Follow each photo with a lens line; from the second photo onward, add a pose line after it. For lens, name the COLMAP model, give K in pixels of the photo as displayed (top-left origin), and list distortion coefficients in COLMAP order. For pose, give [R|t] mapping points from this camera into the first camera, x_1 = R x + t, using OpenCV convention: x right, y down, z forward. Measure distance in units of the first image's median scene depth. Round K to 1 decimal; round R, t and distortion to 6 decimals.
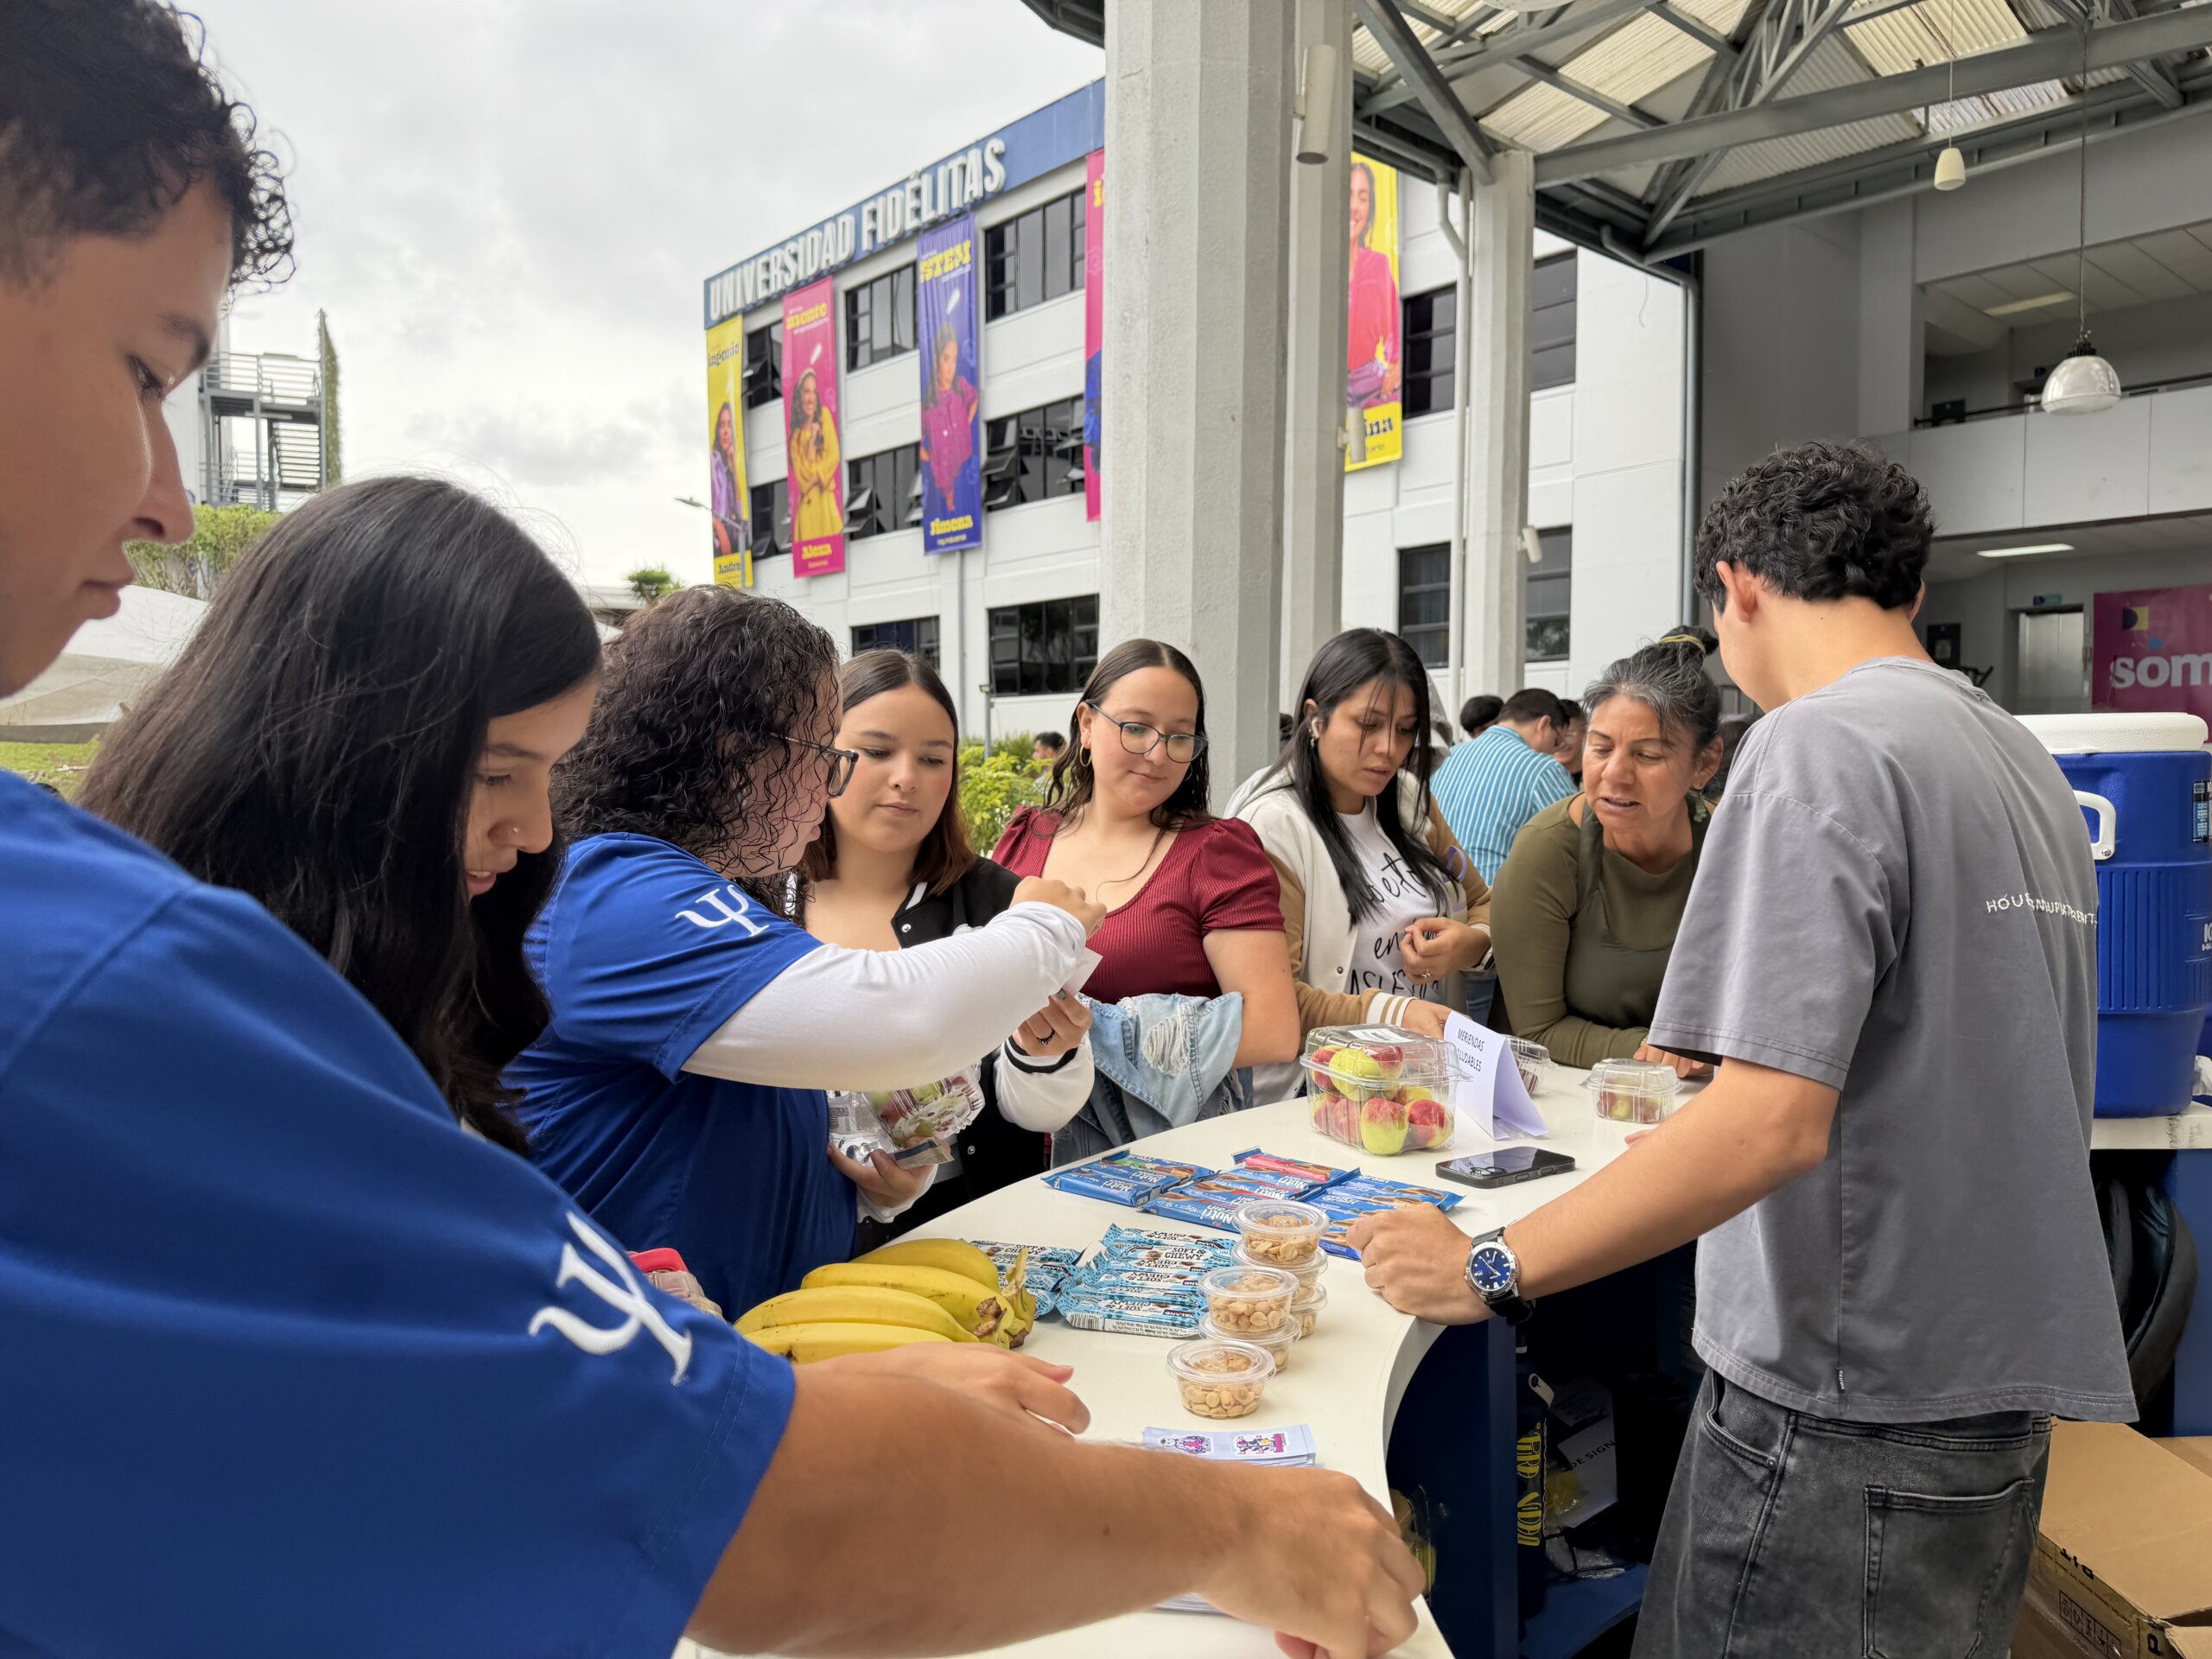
lens RADIAL K [[1550.2, 0, 1105.4], [0, 1550.2, 809.3], [0, 0, 1]] dist [0.034705, -0.052454]
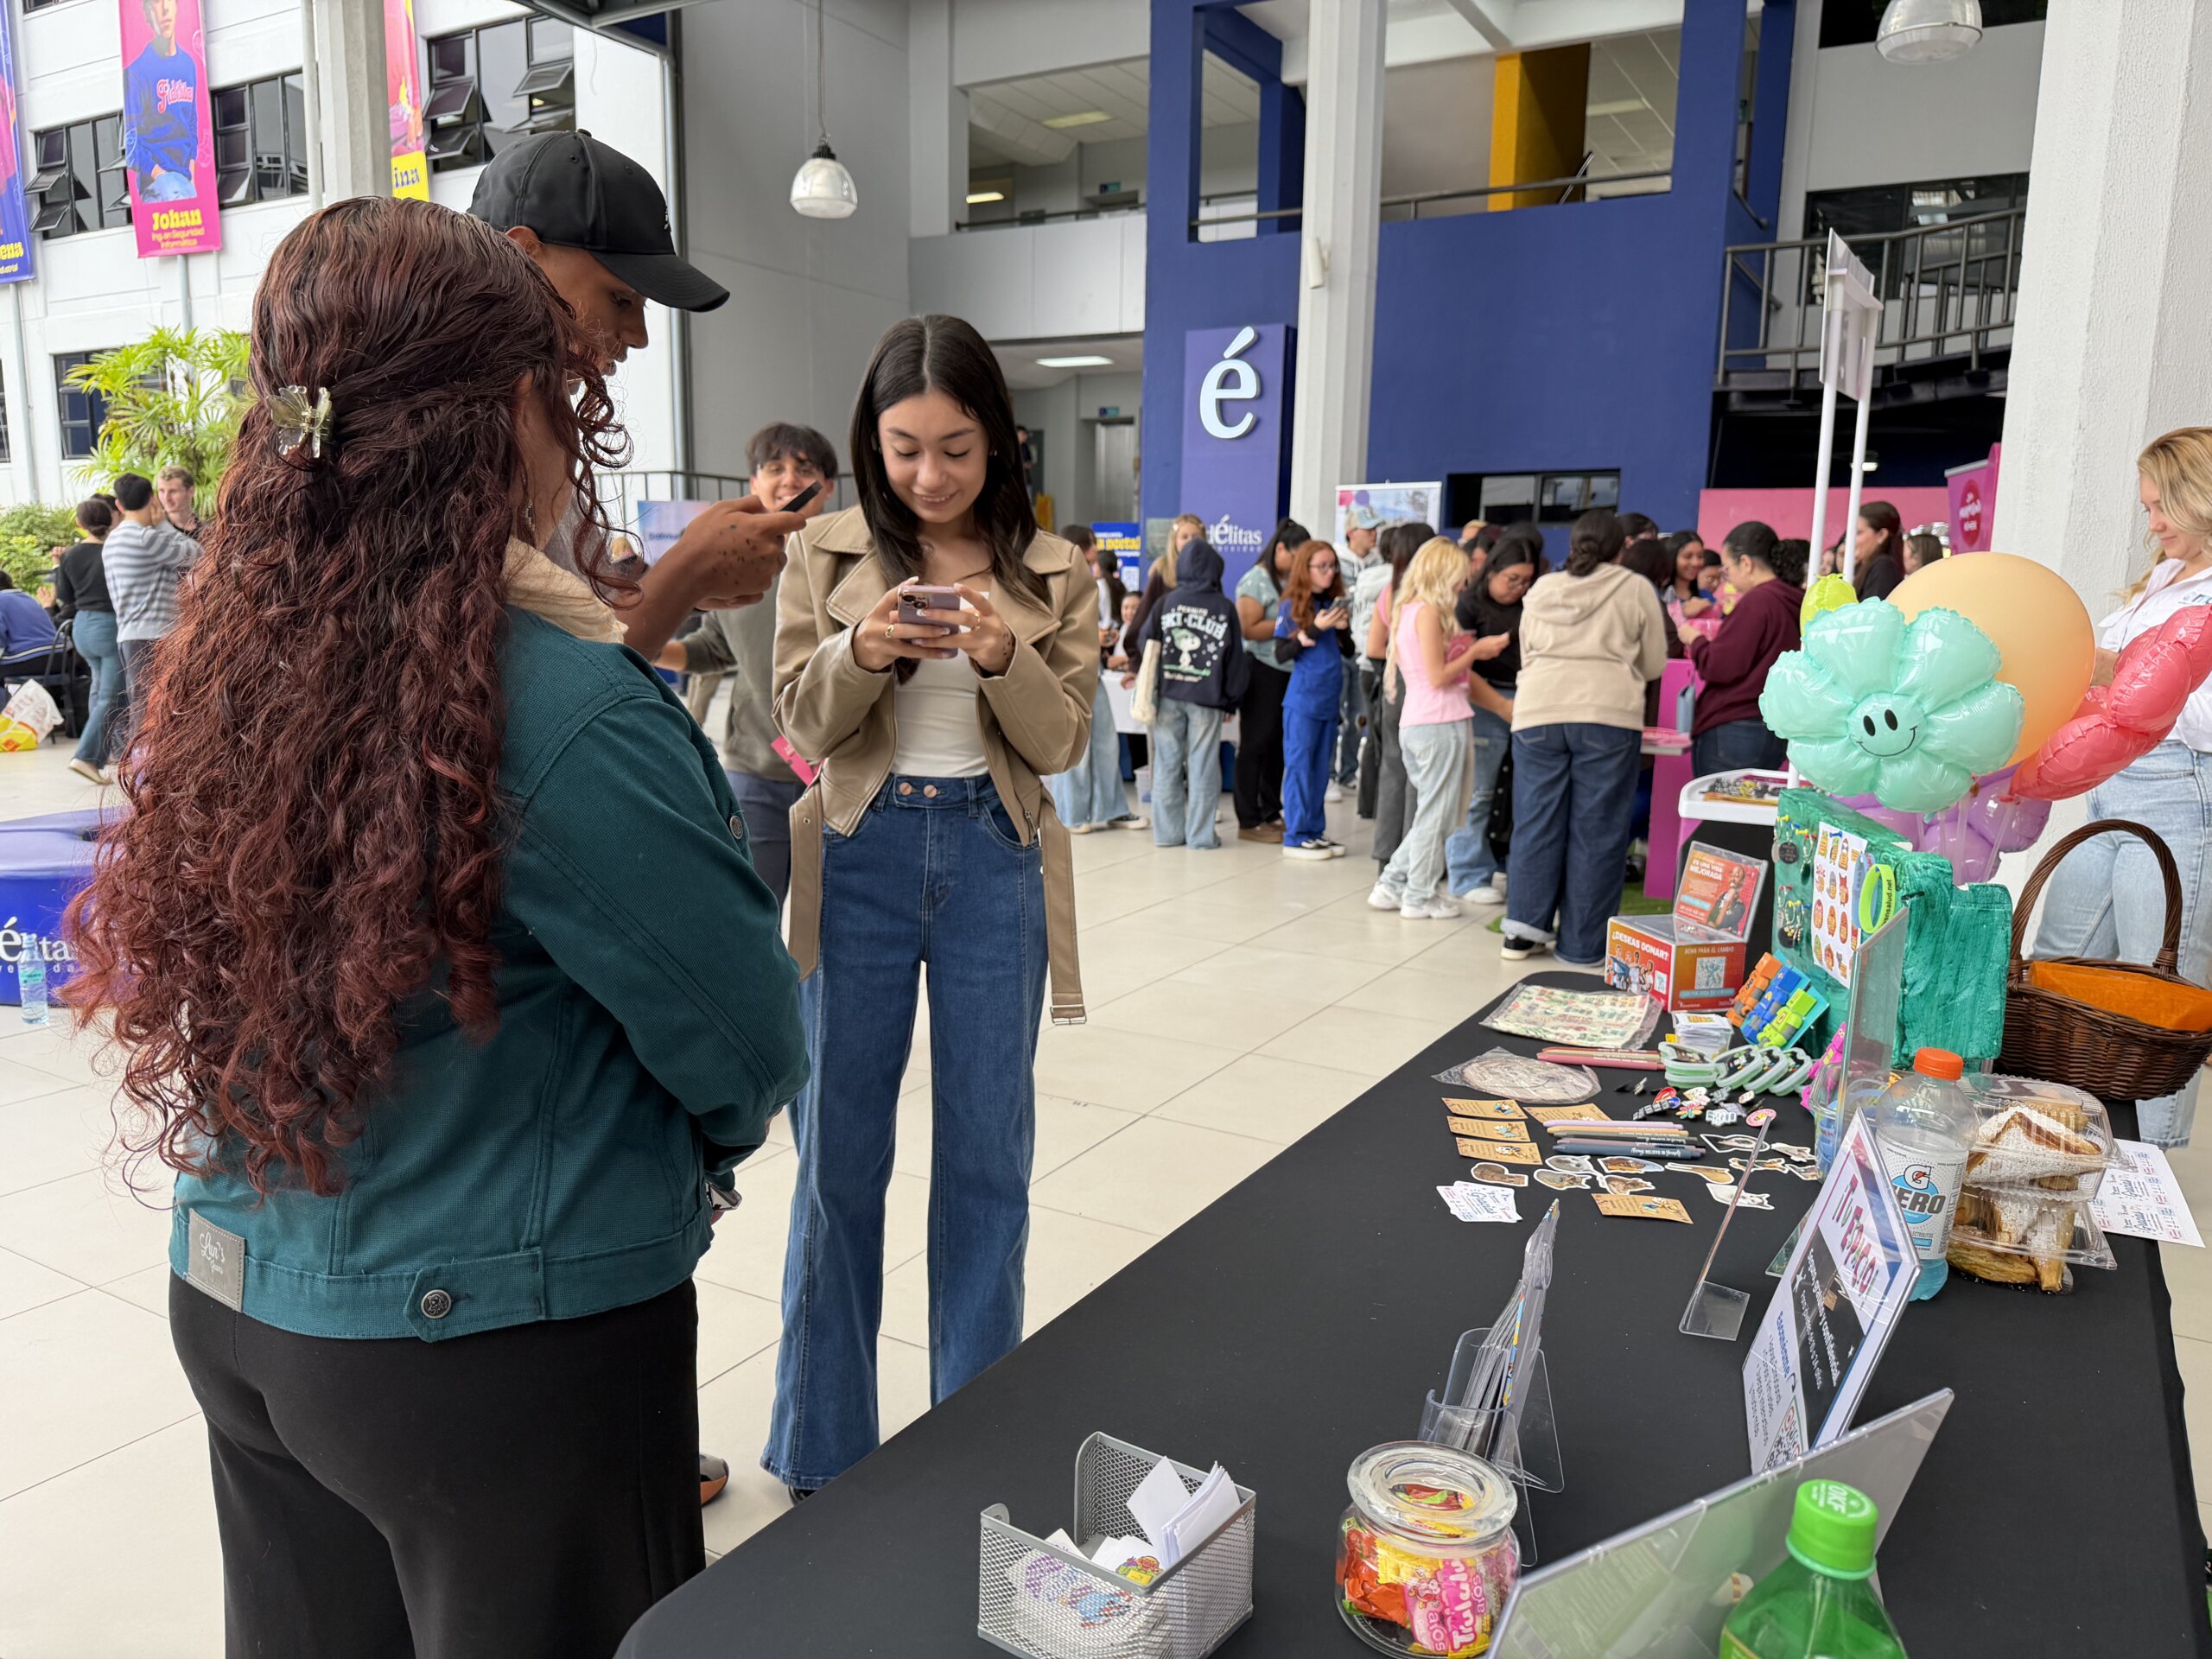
lens RADIAL K [[1550.2, 0, 1126.1], [0, 1550.2, 825.5], [0, 0, 1]] dist [0.034705, -0.052454]
pose [[0.948799, -0.025275, 0.314868, 0.221205], [-0.018932, 0.990452, 0.136552, 0.003131], [-0.315313, -0.135521, 0.939261, -0.052288]]
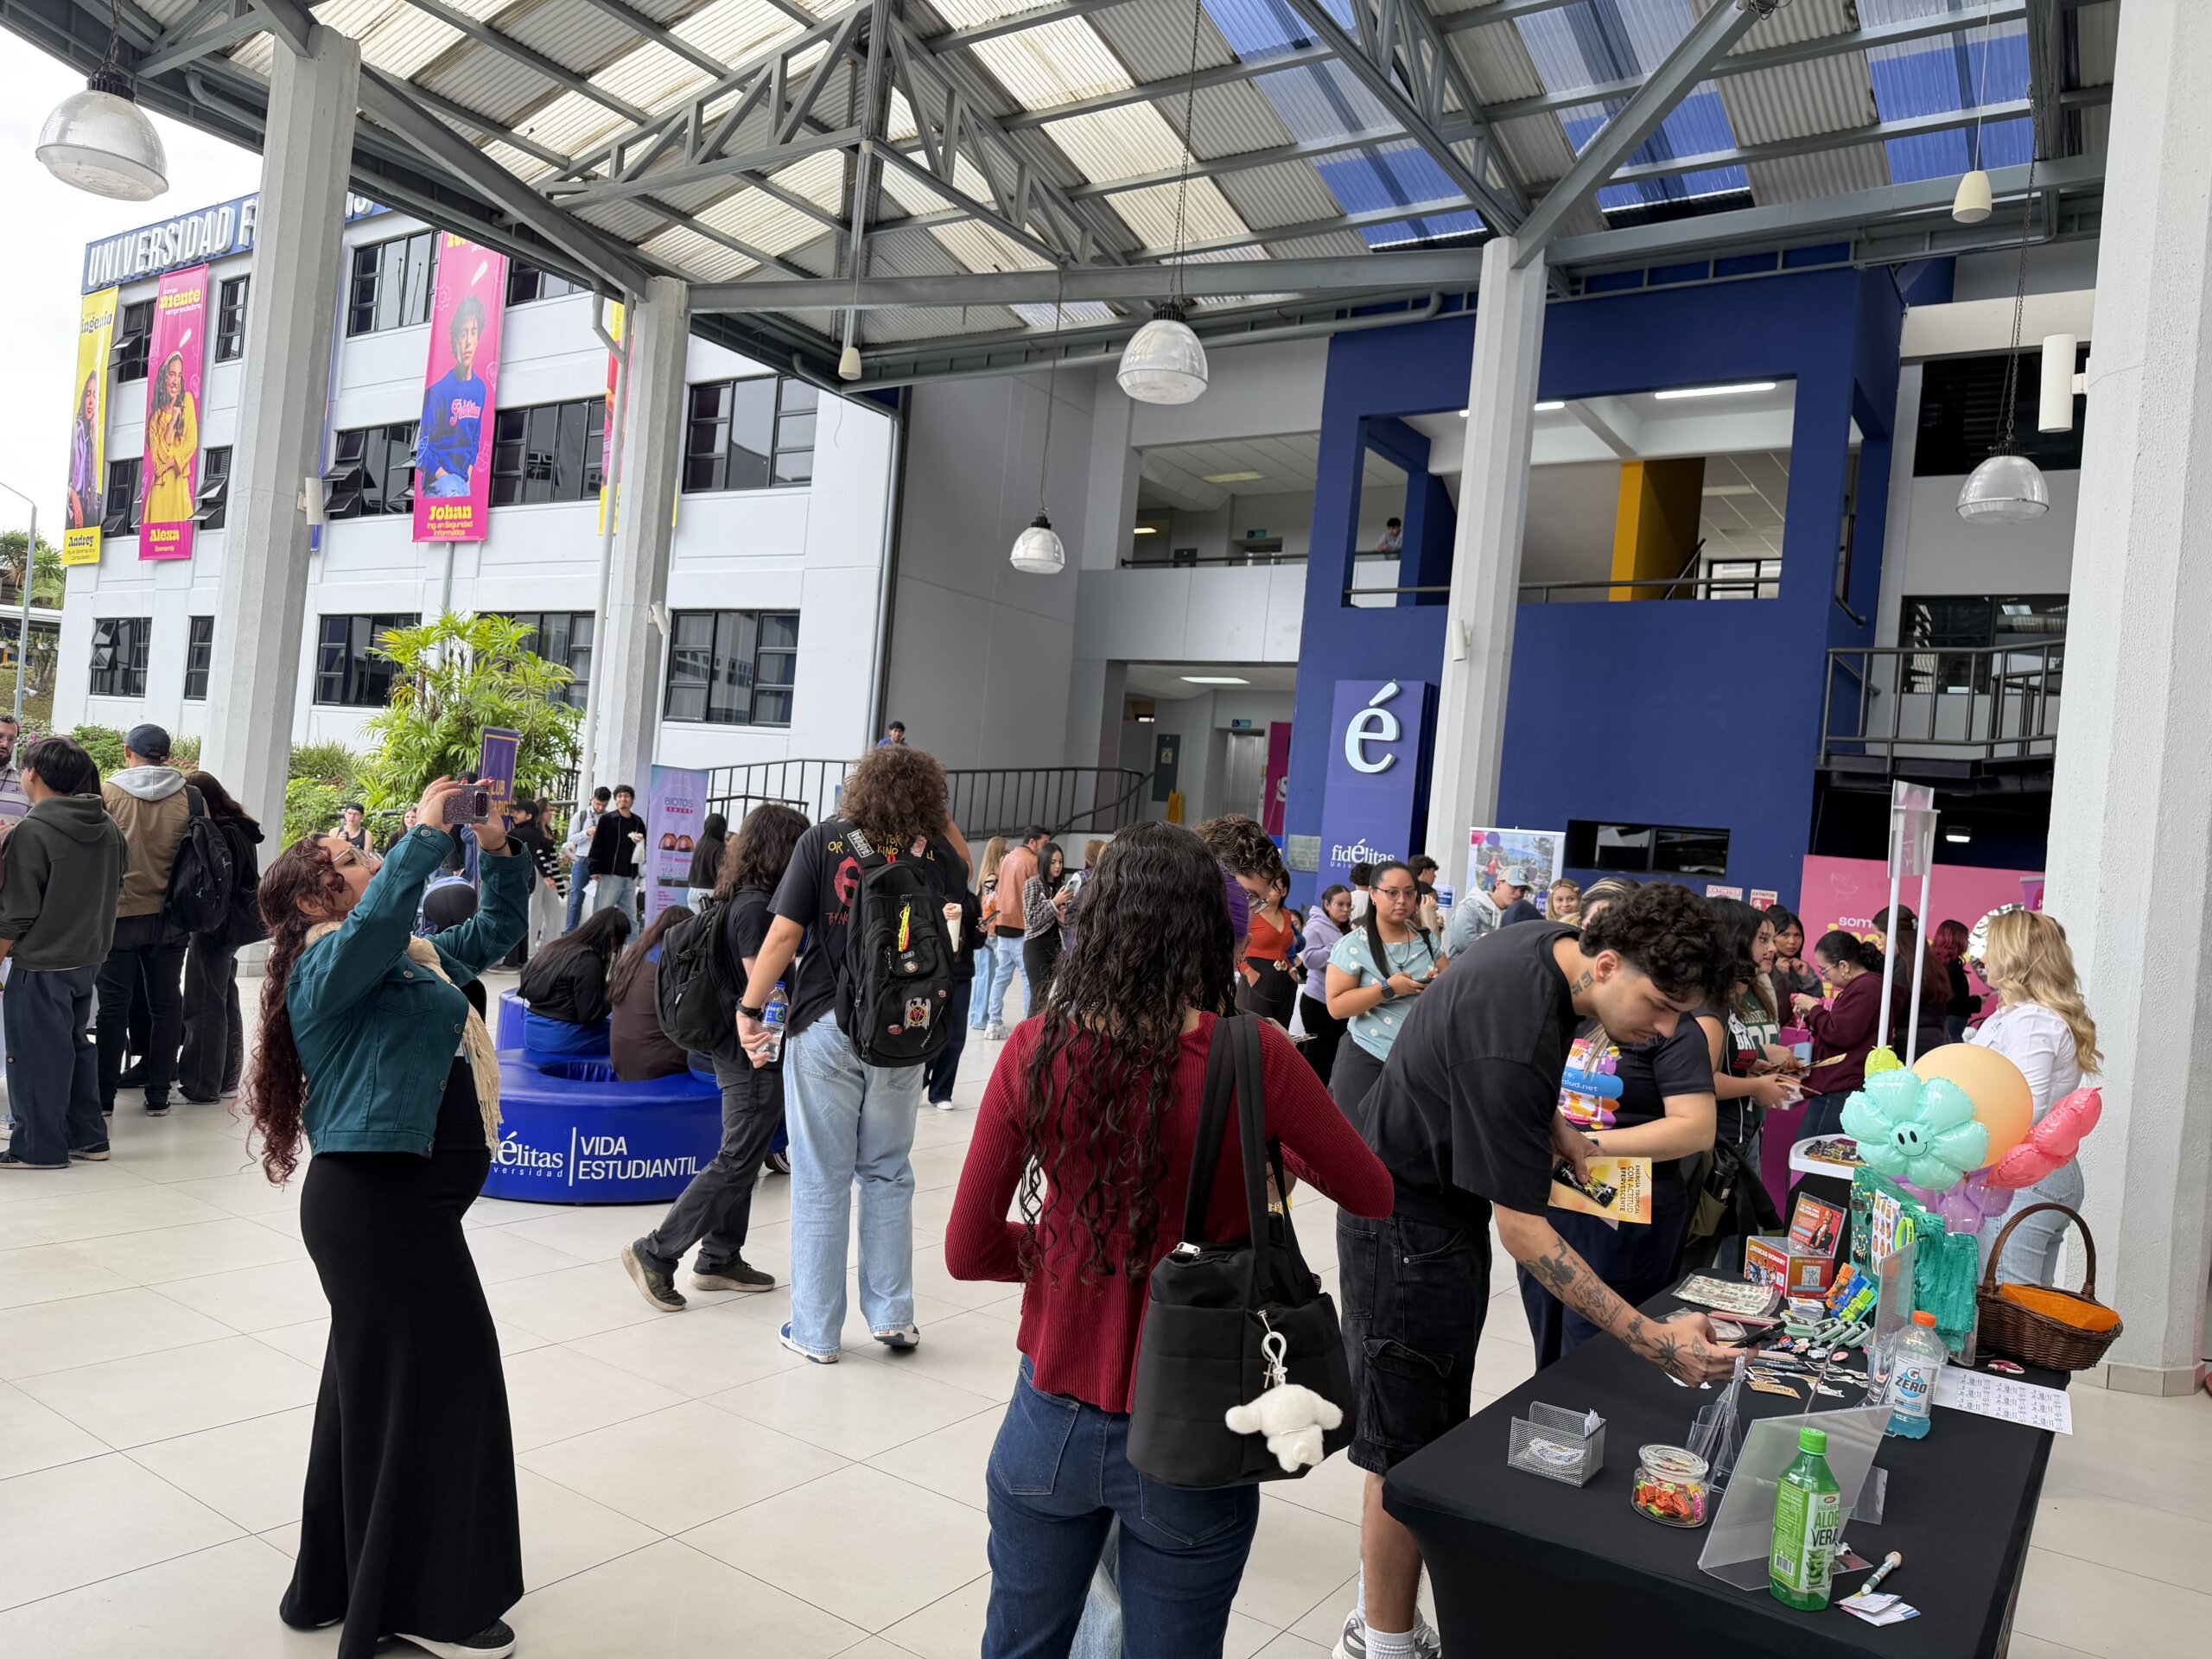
lens RADIAL K [[1550.2, 0, 1093.1], [0, 1550.2, 821.2], [0, 0, 1]] dist [0.034705, -0.052454]
pose [[0.966393, 0.098542, 0.237433, 0.182530], [-0.092472, 0.995042, -0.036598, -0.006429], [-0.239863, 0.013412, 0.970714, -0.099595]]
